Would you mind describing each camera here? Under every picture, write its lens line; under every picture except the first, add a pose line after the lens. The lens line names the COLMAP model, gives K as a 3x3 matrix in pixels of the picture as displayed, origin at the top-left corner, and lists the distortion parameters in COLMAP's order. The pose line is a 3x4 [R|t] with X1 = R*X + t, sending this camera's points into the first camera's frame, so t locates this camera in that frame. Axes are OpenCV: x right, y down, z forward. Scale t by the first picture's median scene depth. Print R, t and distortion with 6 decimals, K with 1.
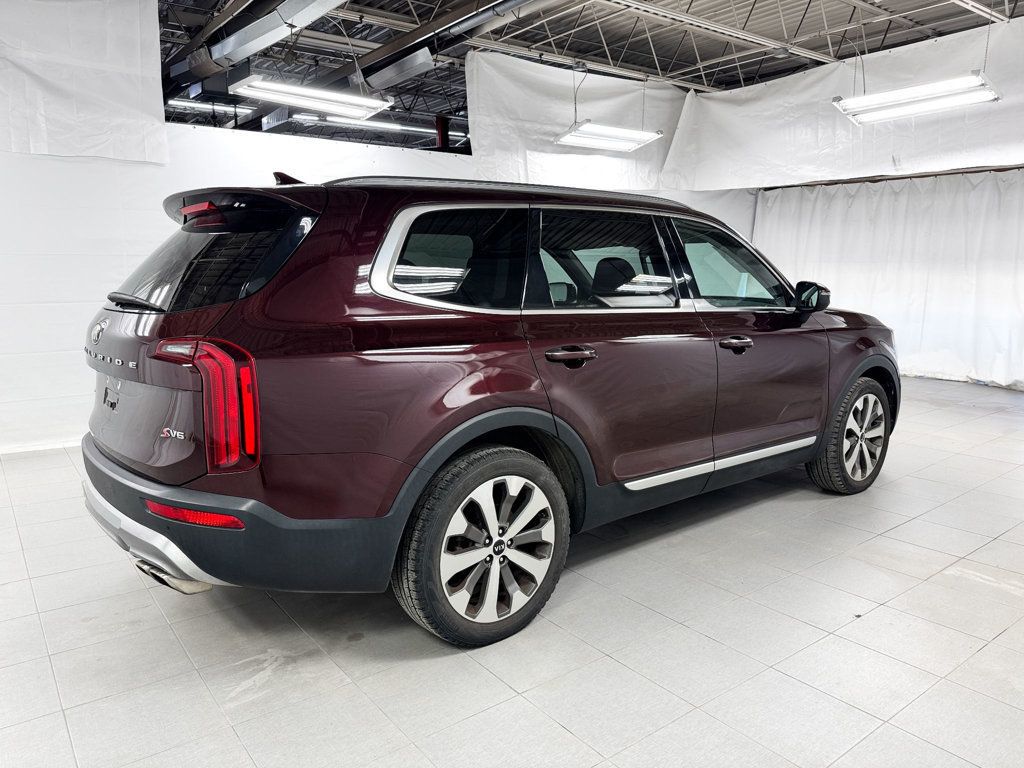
lens RADIAL K [[729.0, 0, 504.6], [0, 729.0, 386.3], [0, 0, 1]] dist [0.029590, -0.036527]
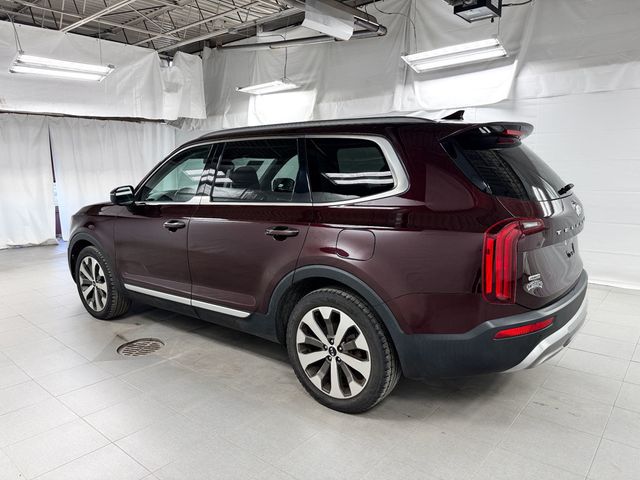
lens RADIAL K [[452.1, 0, 320.0], [0, 452.1, 240.0], [0, 0, 1]] dist [0.048789, -0.066970]
pose [[-0.223219, -0.150815, 0.963031, -0.620521], [0.169979, 0.966799, 0.190804, -0.131047], [-0.959834, 0.206286, -0.190173, 0.776143]]
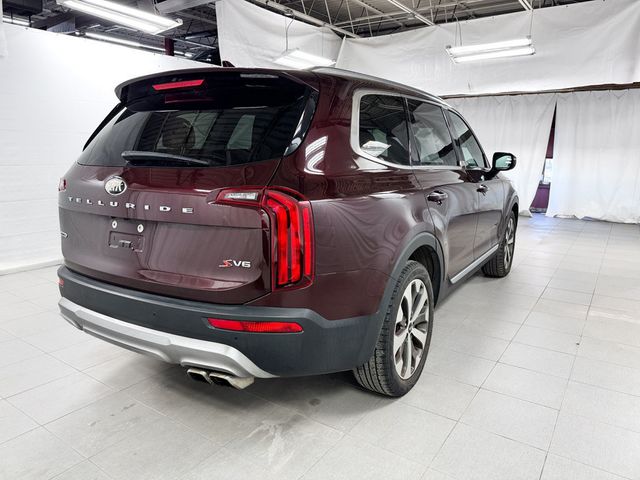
lens RADIAL K [[455.6, 0, 315.4], [0, 455.6, 241.5], [0, 0, 1]] dist [0.029590, -0.036527]
pose [[0.949353, -0.051707, 0.309929, -0.214588], [0.040223, 0.998251, 0.043335, -0.000673], [-0.311628, -0.028674, 0.949771, 0.084484]]
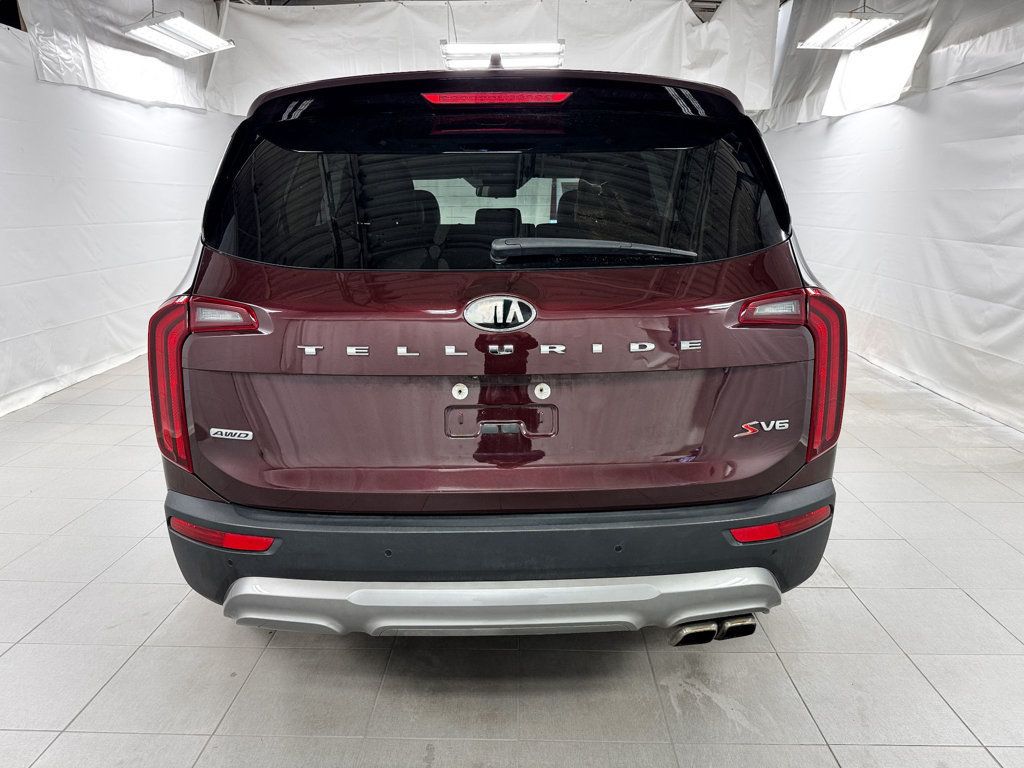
lens RADIAL K [[723.3, 0, 512.0], [0, 723.3, 384.0], [0, 0, 1]] dist [0.048789, -0.066970]
pose [[0.618279, -0.186535, 0.763502, -0.439763], [0.123326, 0.982420, 0.140151, -0.041920], [-0.776222, 0.007507, 0.630415, 0.283438]]
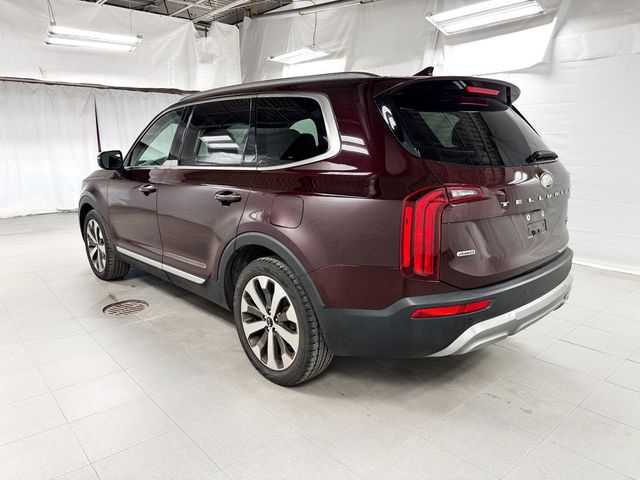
lens RADIAL K [[455.6, 0, 315.4], [0, 455.6, 241.5], [0, 0, 1]] dist [0.029590, -0.036527]
pose [[-0.064969, -0.205909, 0.976412, -0.620967], [0.161789, 0.963360, 0.213922, -0.096866], [-0.984684, 0.171871, -0.029275, 0.656827]]
